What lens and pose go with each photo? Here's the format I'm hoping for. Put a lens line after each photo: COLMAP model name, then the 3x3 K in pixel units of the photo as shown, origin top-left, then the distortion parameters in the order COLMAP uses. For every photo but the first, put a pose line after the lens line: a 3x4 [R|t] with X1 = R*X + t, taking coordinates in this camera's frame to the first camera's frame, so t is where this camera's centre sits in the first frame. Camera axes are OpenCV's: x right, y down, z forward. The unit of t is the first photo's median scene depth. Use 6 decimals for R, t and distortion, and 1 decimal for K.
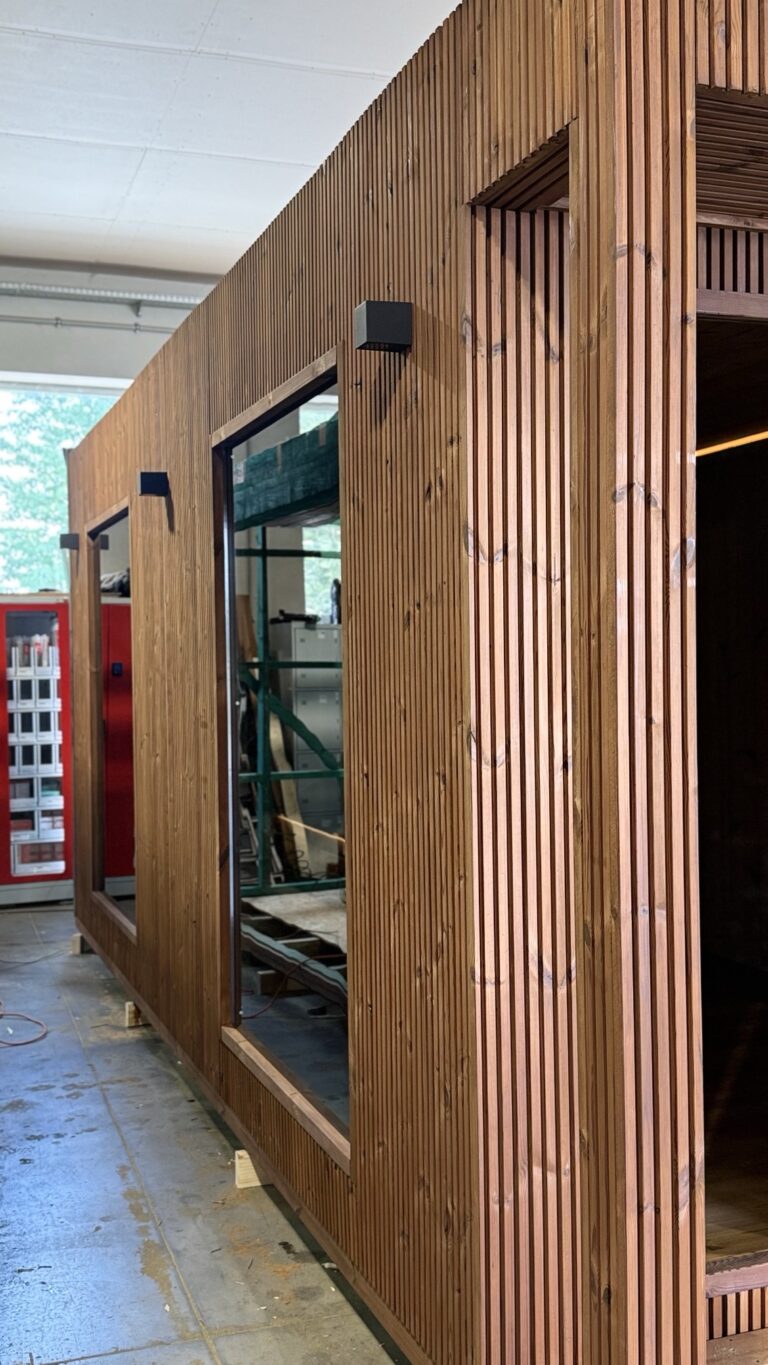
lens RADIAL K [[1370.6, 0, 385.0], [0, 1370.6, 681.5], [0, 0, 1]] dist [0.206923, -0.512507]
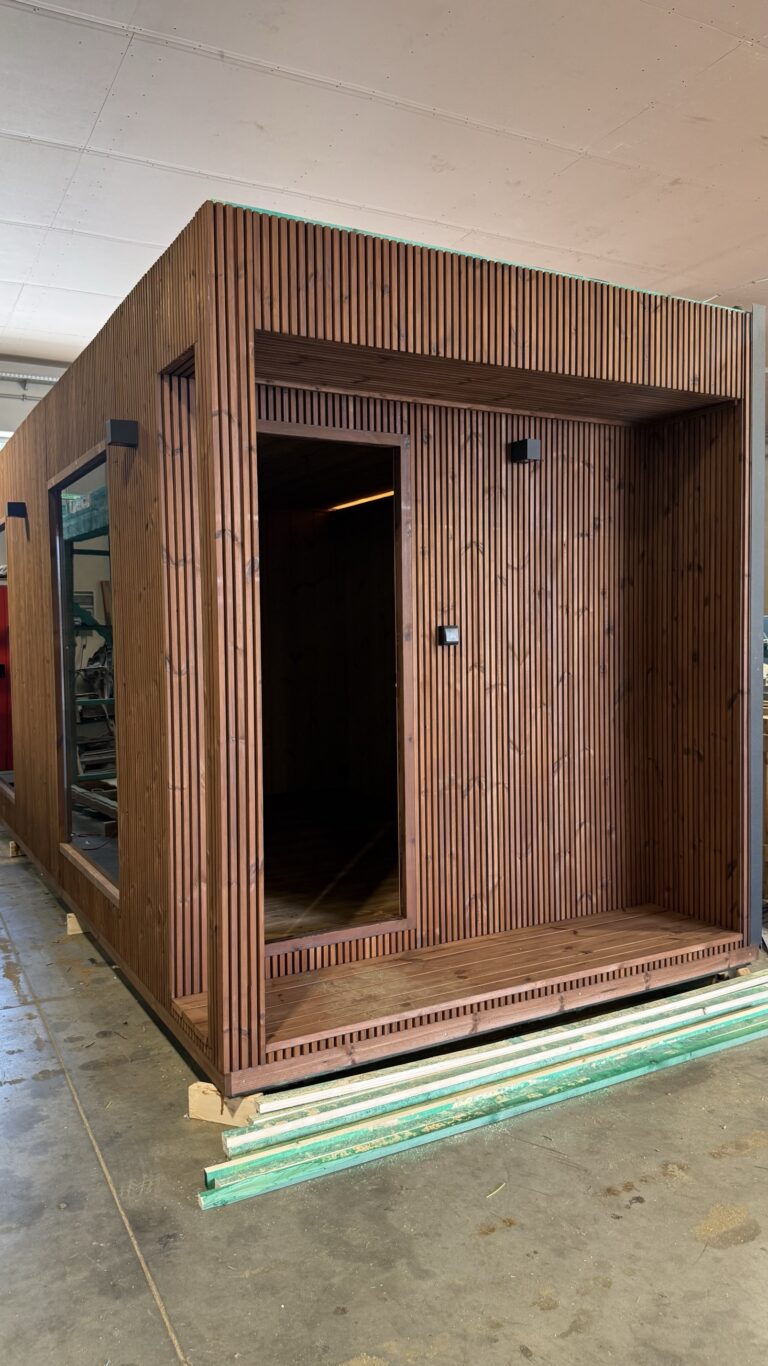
lens RADIAL K [[967.2, 0, 388.6], [0, 967.2, 678.8], [0, 0, 1]] dist [0.216305, -0.539506]
pose [[0.988586, -0.006539, 0.150514, 0.126821], [0.001106, 0.999346, 0.036148, 0.014772], [-0.150651, -0.035569, 0.987947, -0.285996]]
